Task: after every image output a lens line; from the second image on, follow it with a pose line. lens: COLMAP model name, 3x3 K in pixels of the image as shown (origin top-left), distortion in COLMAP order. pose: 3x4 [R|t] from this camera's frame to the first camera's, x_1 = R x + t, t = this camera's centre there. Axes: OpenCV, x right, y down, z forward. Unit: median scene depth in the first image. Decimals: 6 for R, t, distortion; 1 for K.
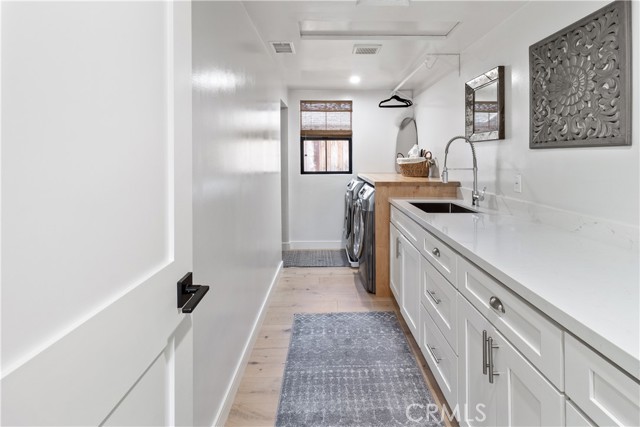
lens RADIAL K [[303.4, 0, 323.4], [0, 303.4, 208.2], [0, 0, 1]] dist [0.002142, 0.000532]
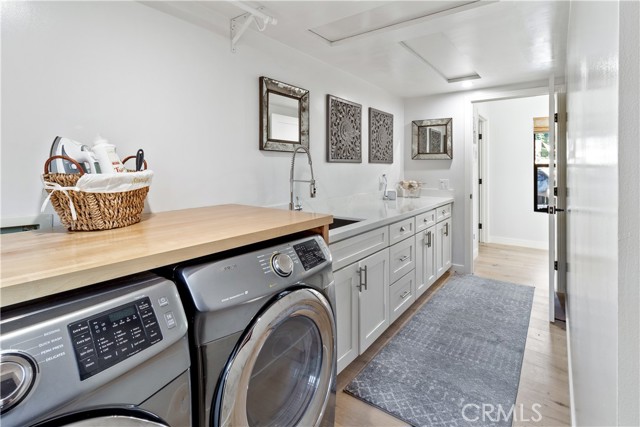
lens RADIAL K [[303.4, 0, 323.4], [0, 303.4, 208.2], [0, 0, 1]] dist [0.002142, 0.000532]
pose [[-0.796574, -0.085309, 0.598491, -0.143261], [0.101159, 0.957226, 0.271083, -0.312810], [-0.596017, 0.276480, -0.753872, 1.771815]]
